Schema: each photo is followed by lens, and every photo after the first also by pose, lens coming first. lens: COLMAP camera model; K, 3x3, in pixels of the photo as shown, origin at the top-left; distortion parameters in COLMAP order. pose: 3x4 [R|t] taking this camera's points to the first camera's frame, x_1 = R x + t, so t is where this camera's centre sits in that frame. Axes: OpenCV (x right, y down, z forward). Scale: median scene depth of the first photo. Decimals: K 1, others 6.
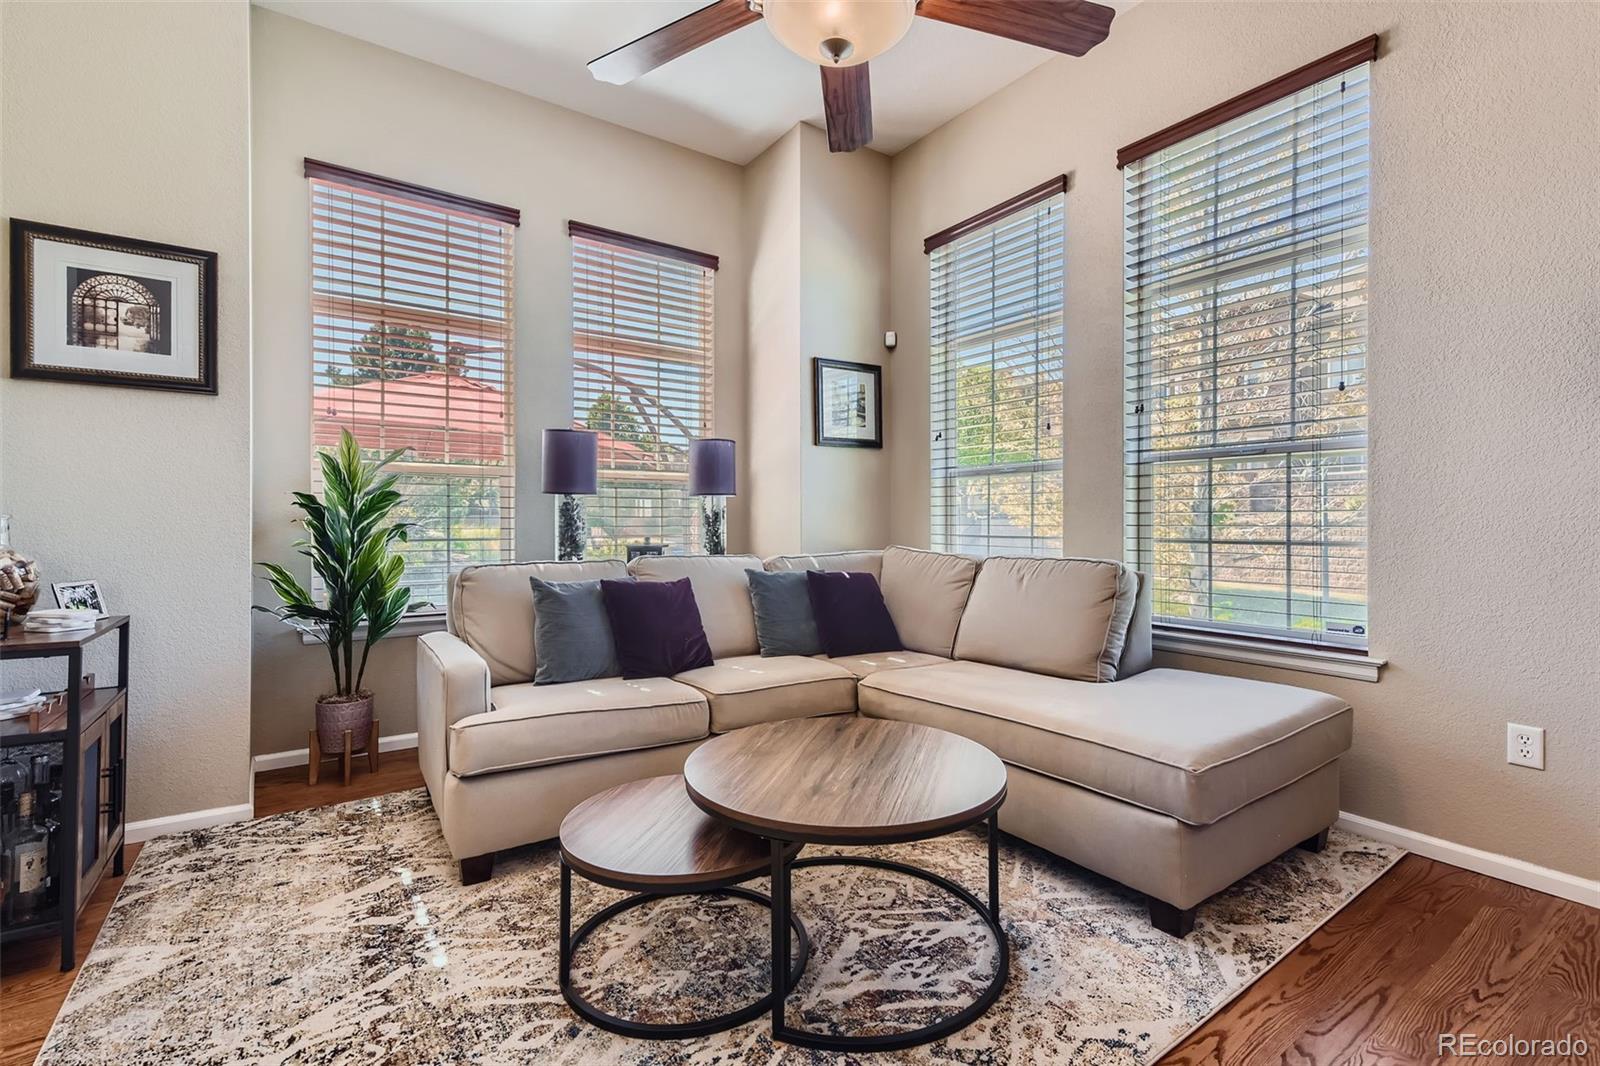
lens RADIAL K [[732.3, 0, 800.2], [0, 732.3, 524.4], [0, 0, 1]] dist [0.010333, -0.000281]
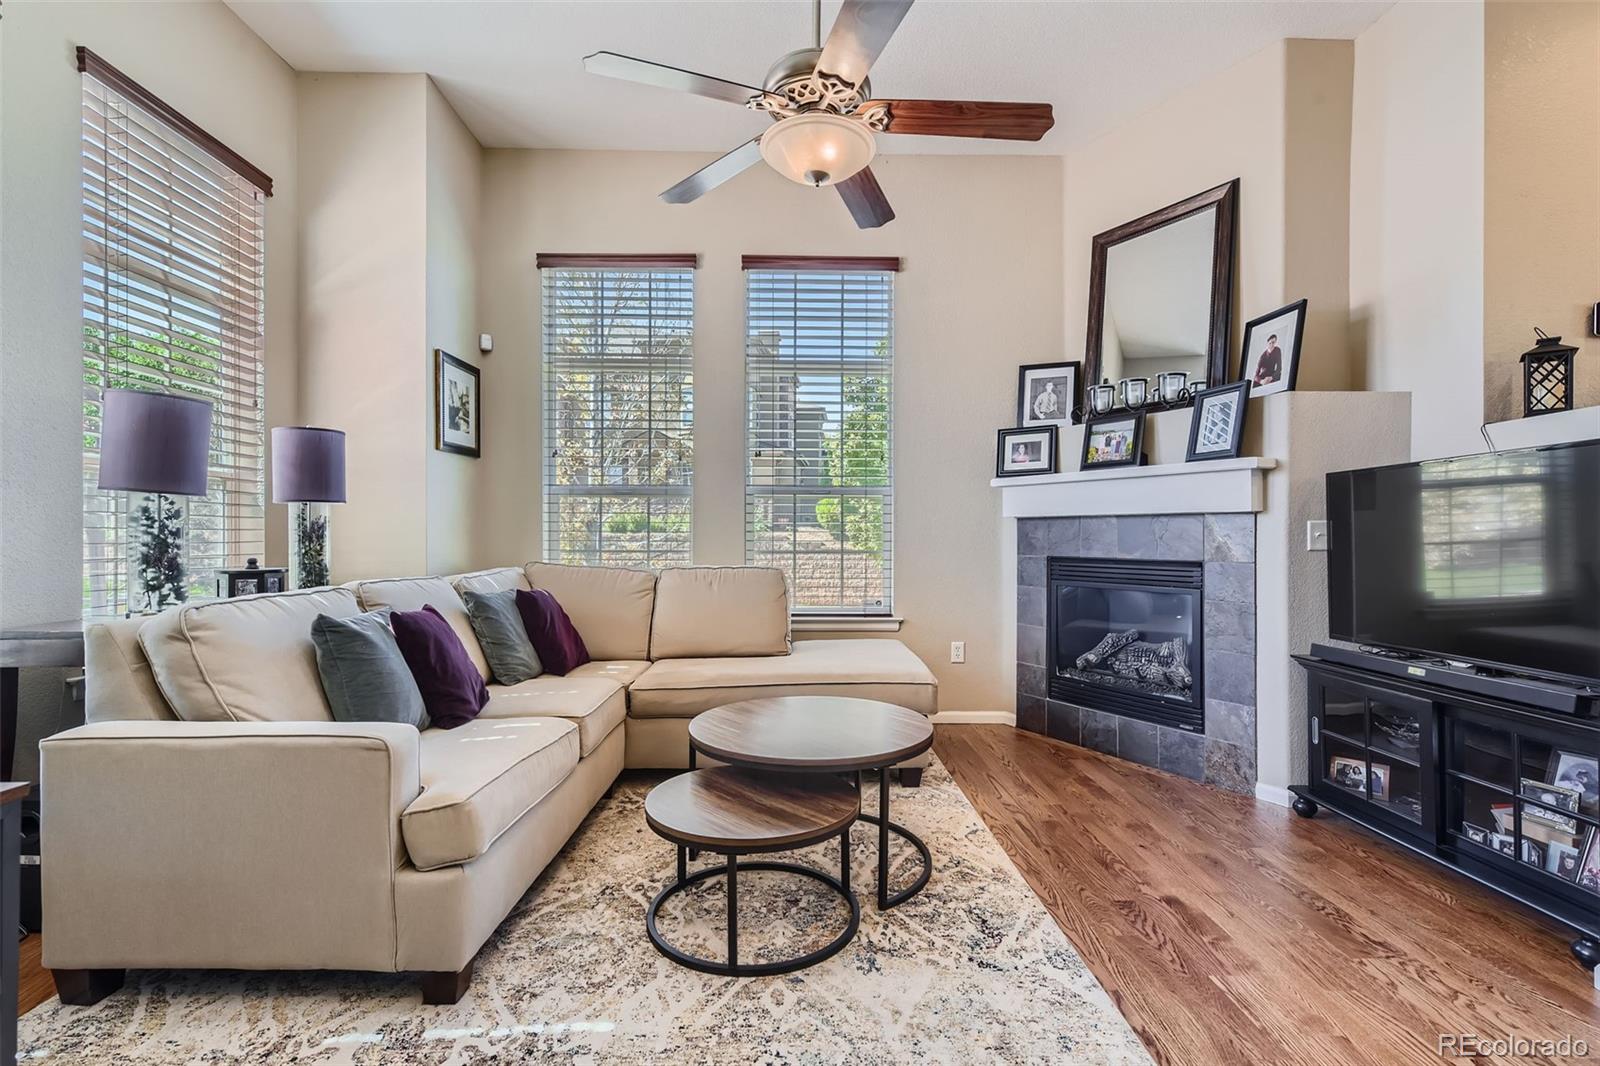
lens RADIAL K [[774.9, 0, 797.5], [0, 774.9, 538.4], [0, 0, 1]] dist [0.012161, 0.000272]
pose [[0.532646, -0.001314, 0.846337, -1.006101], [-0.003531, 0.999987, 0.003775, -0.012543], [-0.846331, -0.004999, 0.532634, 0.256407]]
